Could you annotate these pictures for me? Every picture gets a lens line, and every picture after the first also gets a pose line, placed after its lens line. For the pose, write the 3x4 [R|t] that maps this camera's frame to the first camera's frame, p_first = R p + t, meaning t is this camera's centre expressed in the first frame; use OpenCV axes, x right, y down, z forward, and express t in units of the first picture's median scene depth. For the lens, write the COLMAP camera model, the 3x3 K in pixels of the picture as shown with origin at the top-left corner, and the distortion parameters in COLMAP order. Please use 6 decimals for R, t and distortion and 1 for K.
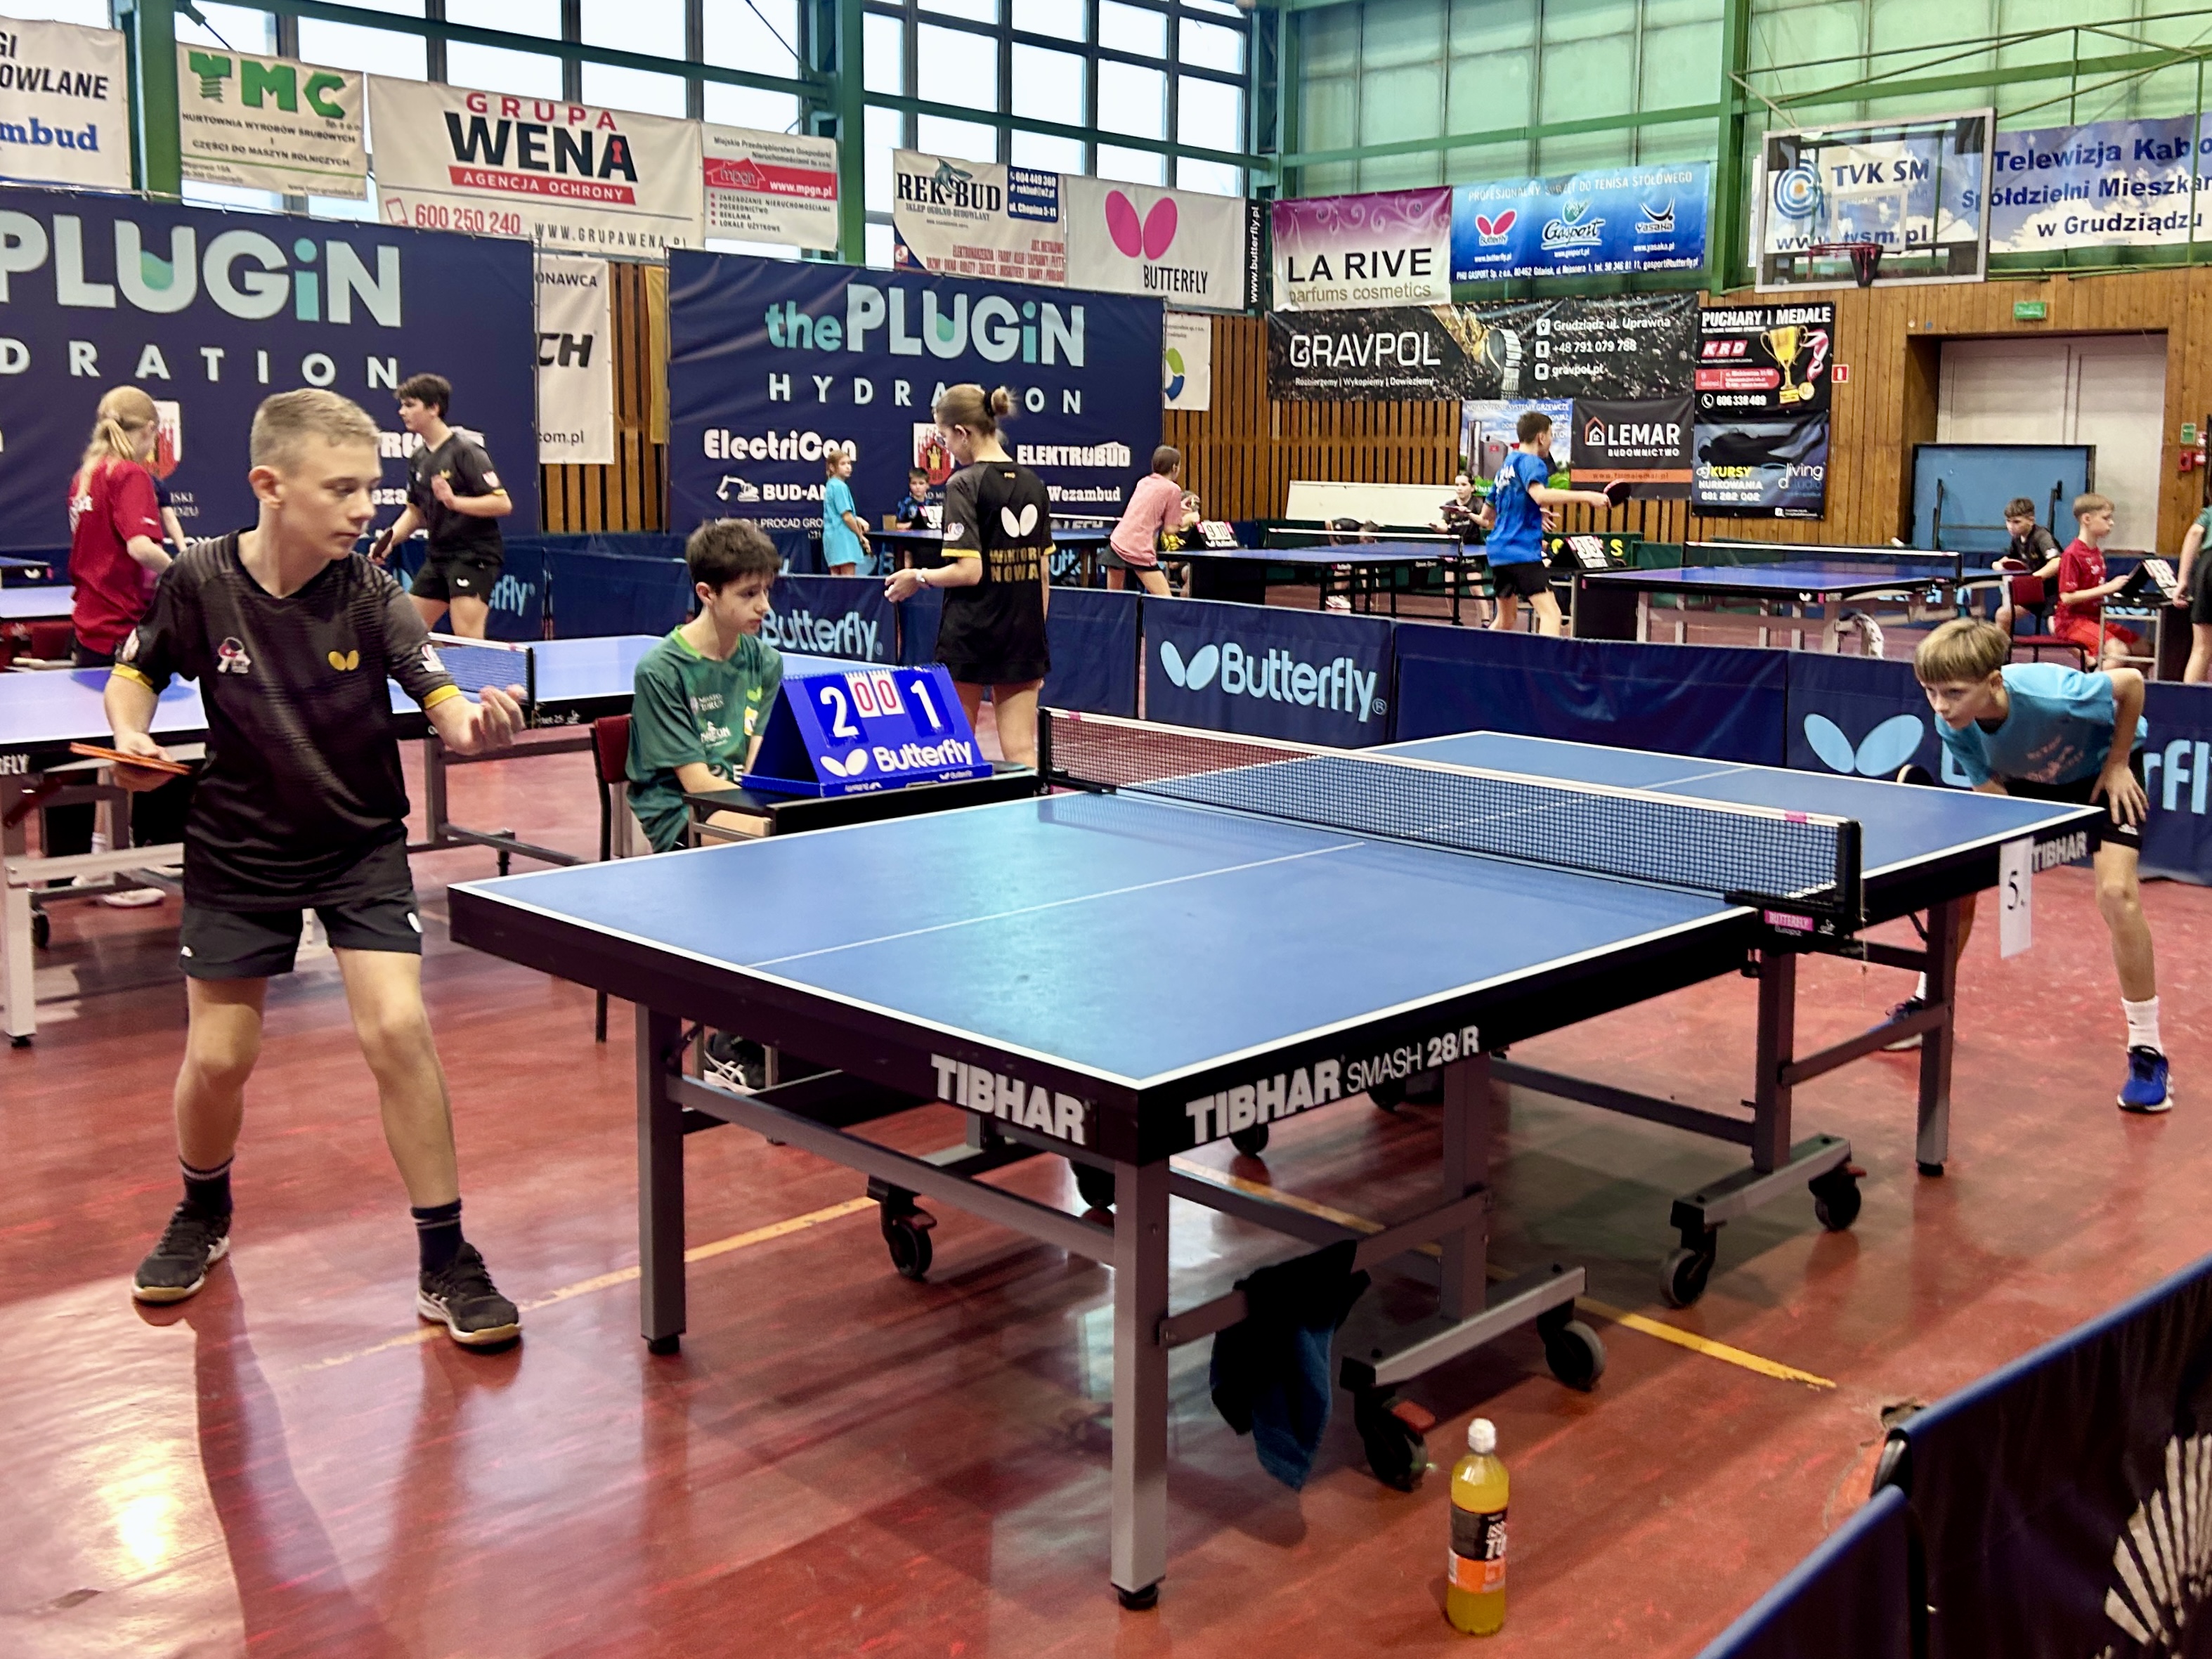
lens RADIAL K [[2106.1, 0, 1242.3], [0, 2106.1, 689.5], [0, 0, 1]] dist [0.172447, -0.455409]
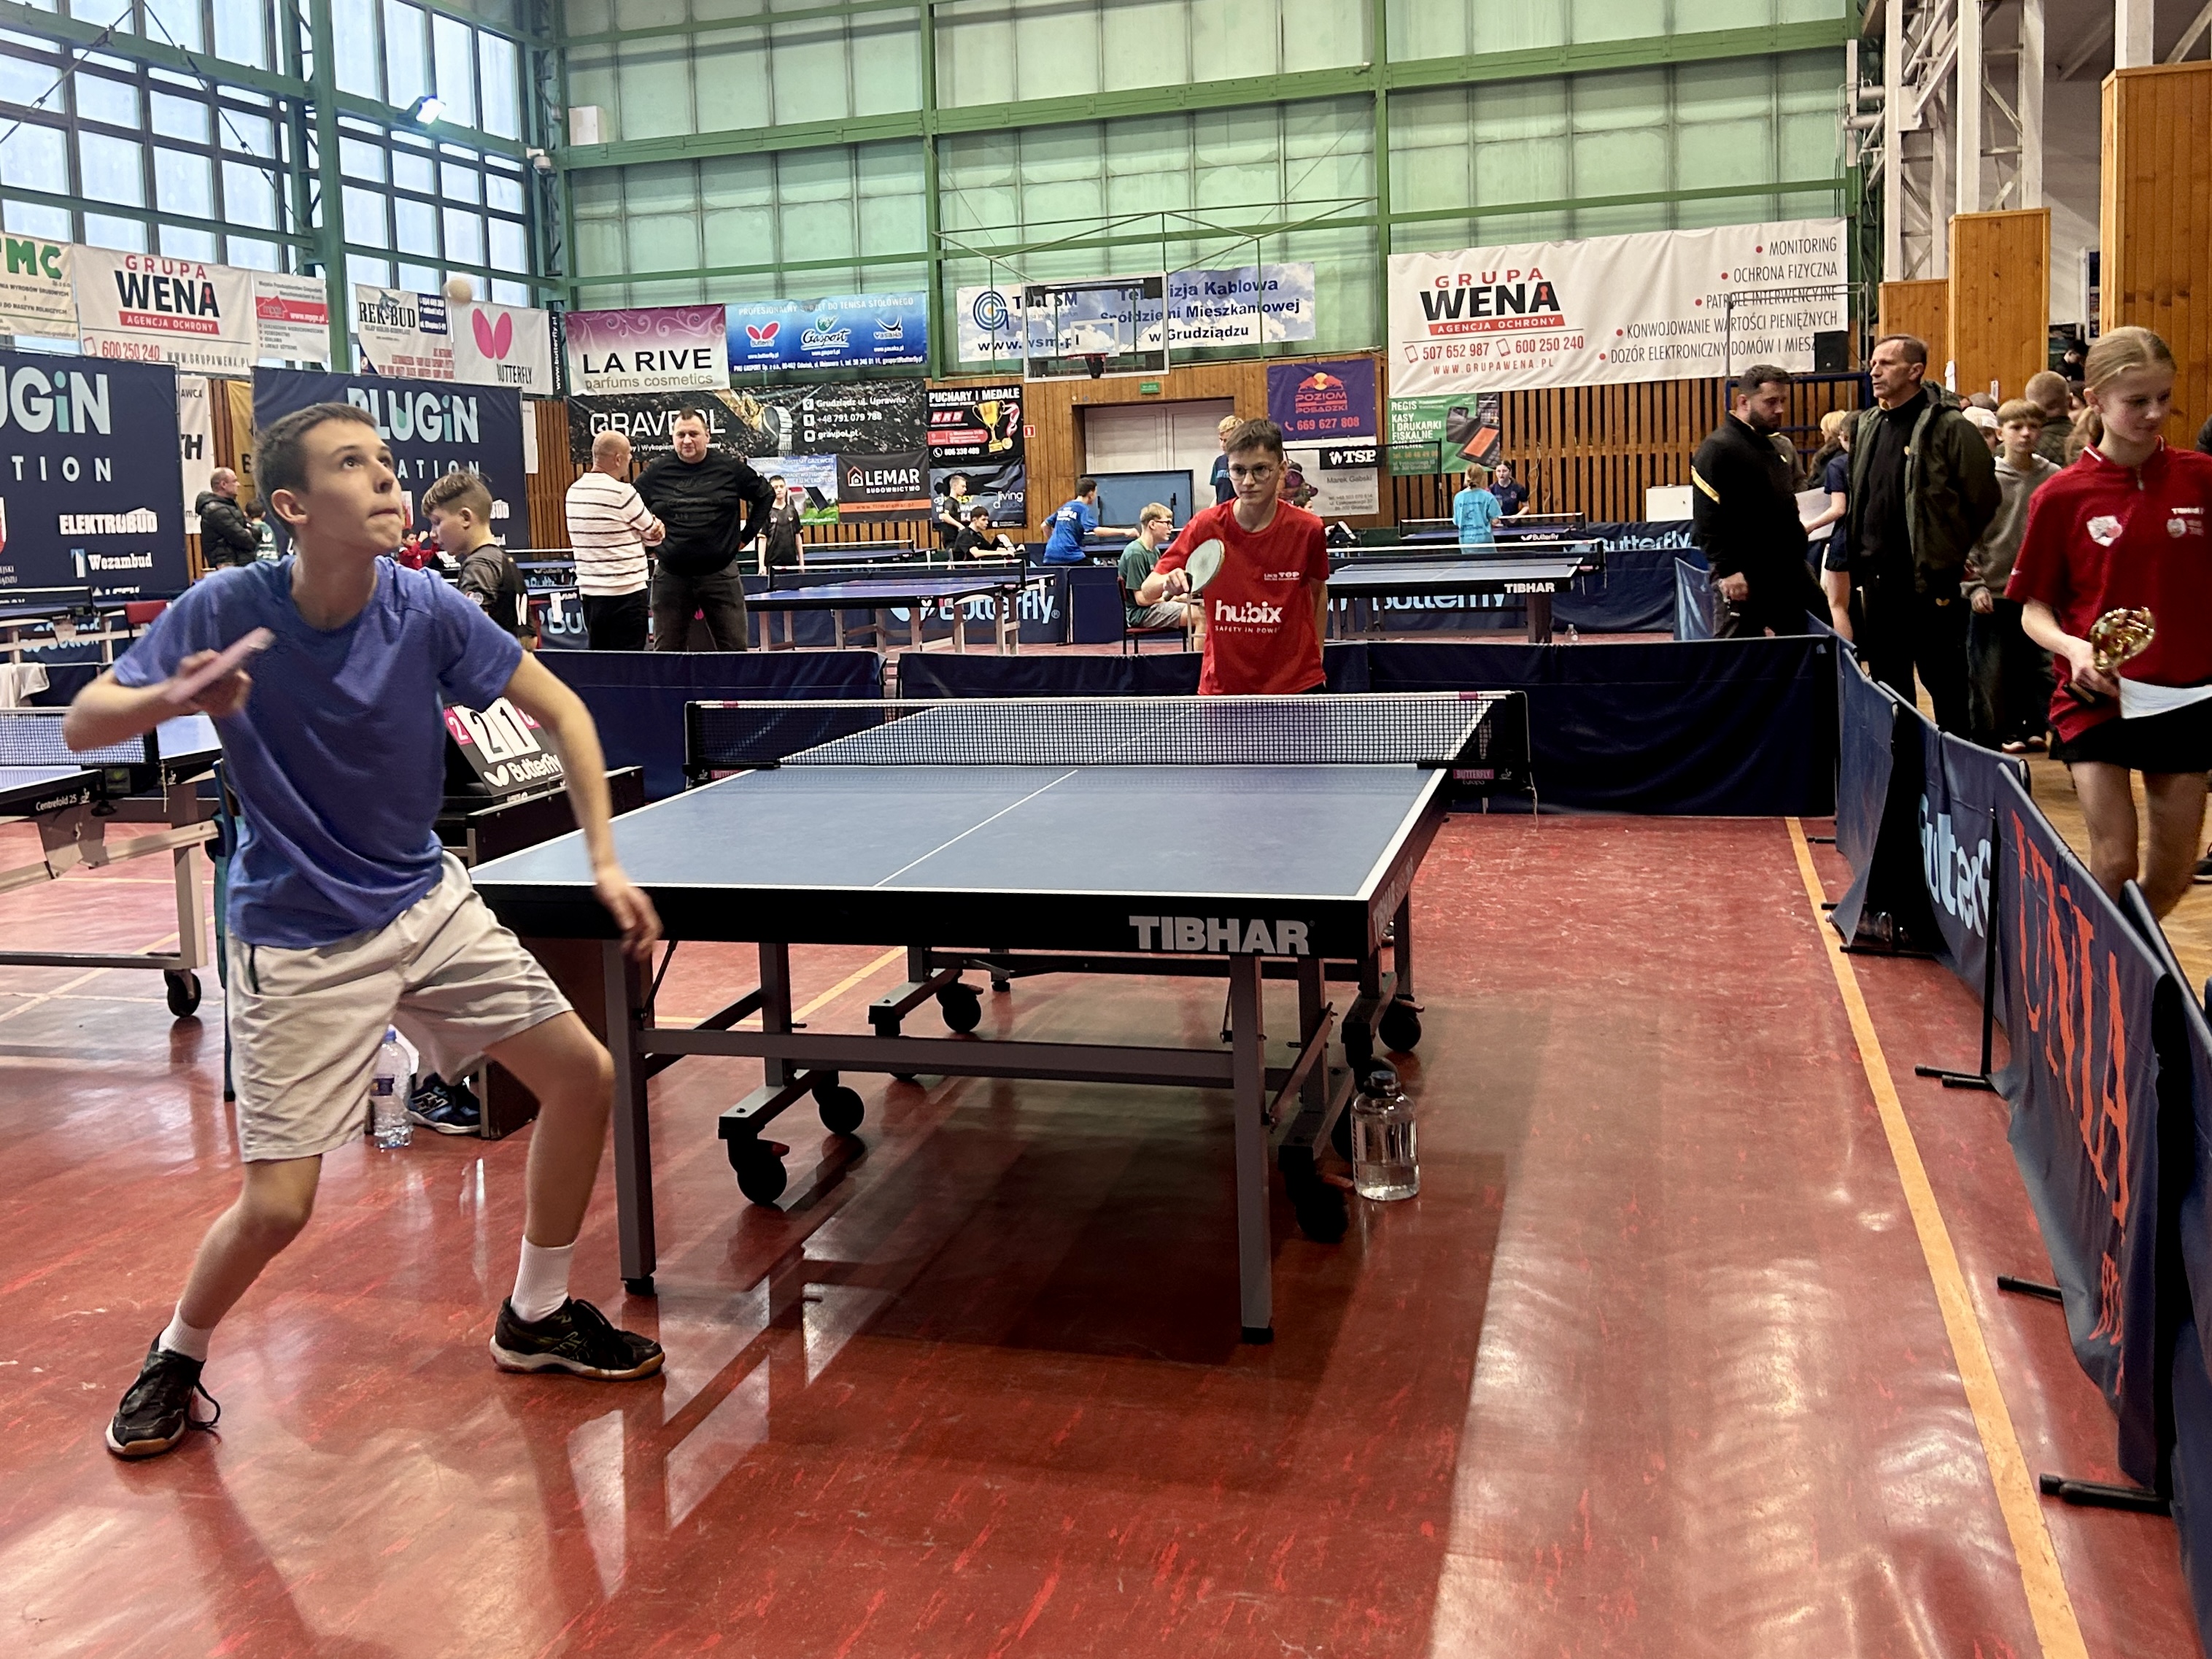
lens RADIAL K [[2133.8, 0, 960.2], [0, 2133.8, 712.4], [0, 0, 1]] dist [0.199632, -0.545474]
pose [[0.904914, -0.091930, 0.415547, -0.387516], [0.098858, 0.995090, 0.004861, 0.037224], [-0.413953, 0.036682, 0.909559, -0.341256]]
